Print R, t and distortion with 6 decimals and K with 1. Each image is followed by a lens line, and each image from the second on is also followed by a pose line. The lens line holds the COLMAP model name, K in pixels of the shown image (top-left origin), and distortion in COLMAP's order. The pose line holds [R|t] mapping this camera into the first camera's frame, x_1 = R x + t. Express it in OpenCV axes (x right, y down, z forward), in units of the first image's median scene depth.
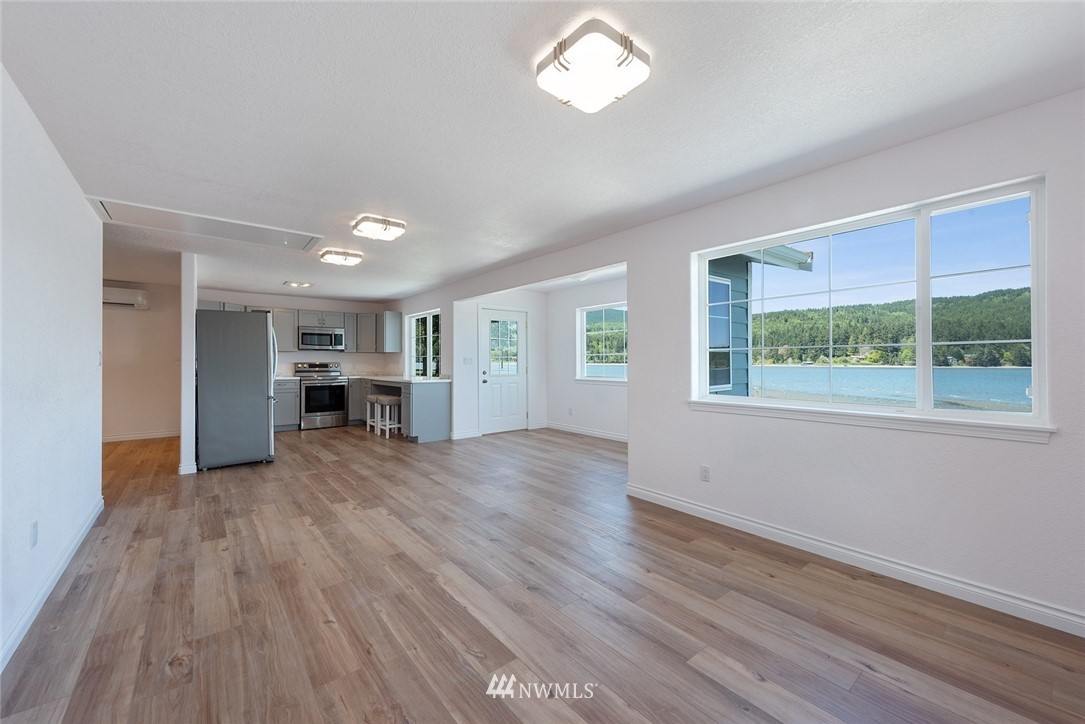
lens RADIAL K [[418.6, 0, 542.5], [0, 418.6, 362.0], [0, 0, 1]] dist [0.001427, -0.000298]
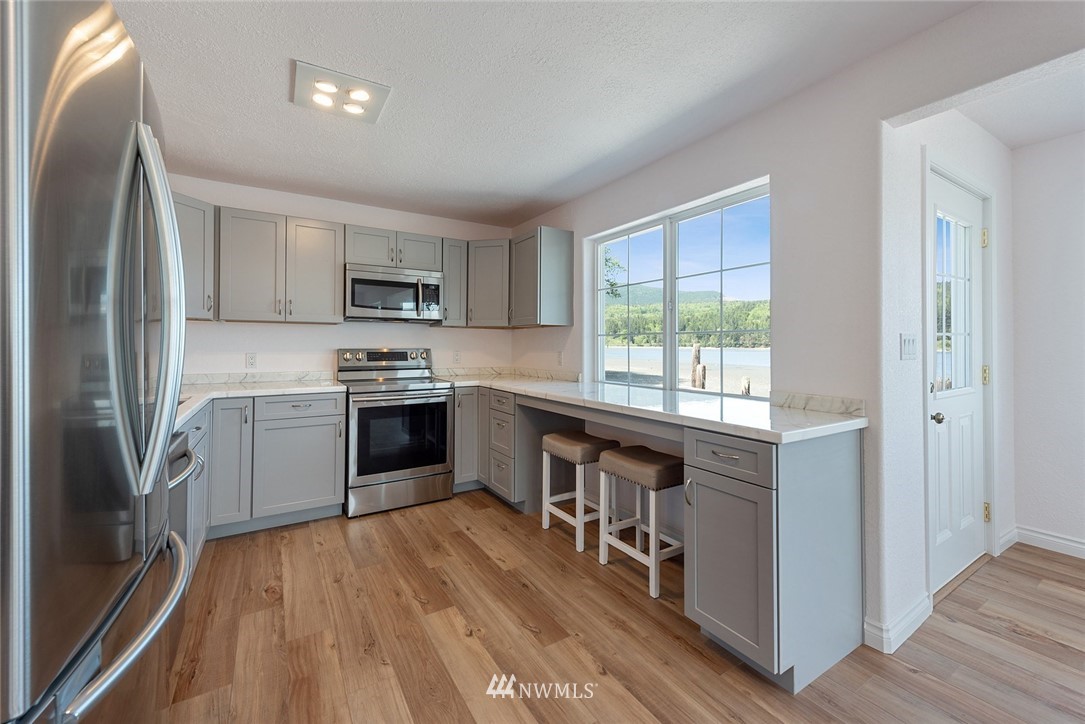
lens RADIAL K [[431.5, 0, 538.2], [0, 431.5, 341.6], [0, 0, 1]] dist [-0.001590, -0.000428]
pose [[0.990654, 0.000375, -0.136397, -0.319269], [-0.001747, 0.999949, -0.009940, -0.002502], [0.136387, 0.010085, 0.990604, 0.577655]]
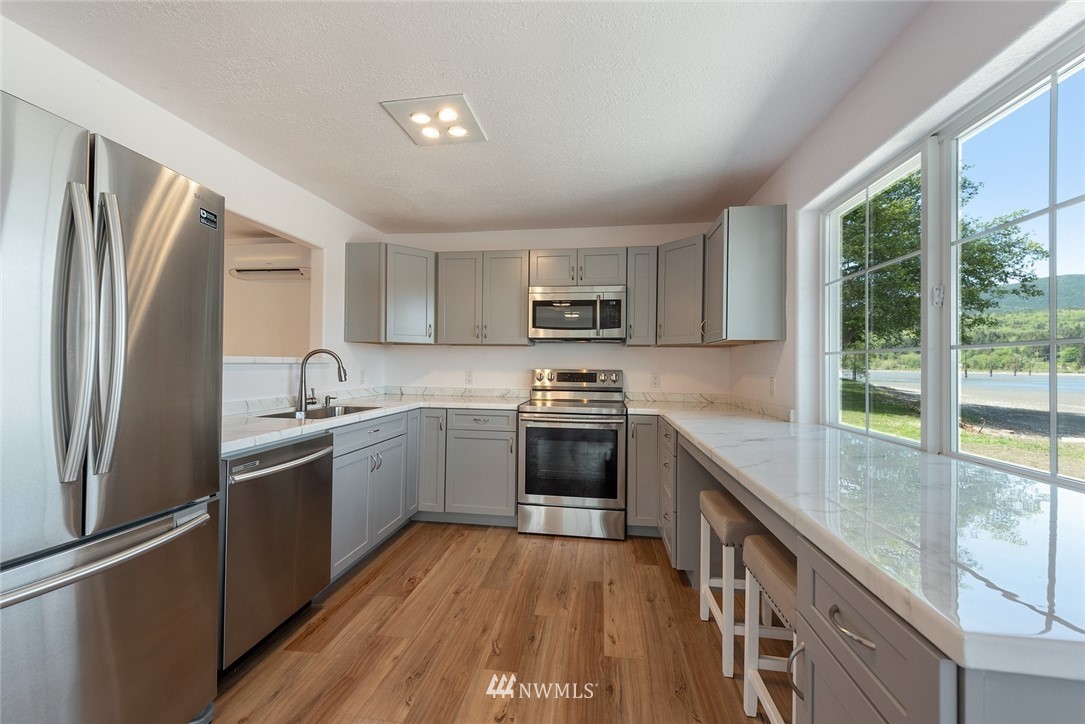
lens RADIAL K [[418.6, 0, 542.5], [0, 418.6, 362.0], [0, 0, 1]] dist [0.001427, -0.000298]
pose [[0.669735, 0.002194, -0.742597, -0.237450], [-0.012508, 0.999887, -0.008327, -0.003100], [0.742495, 0.014866, 0.669687, 0.693305]]
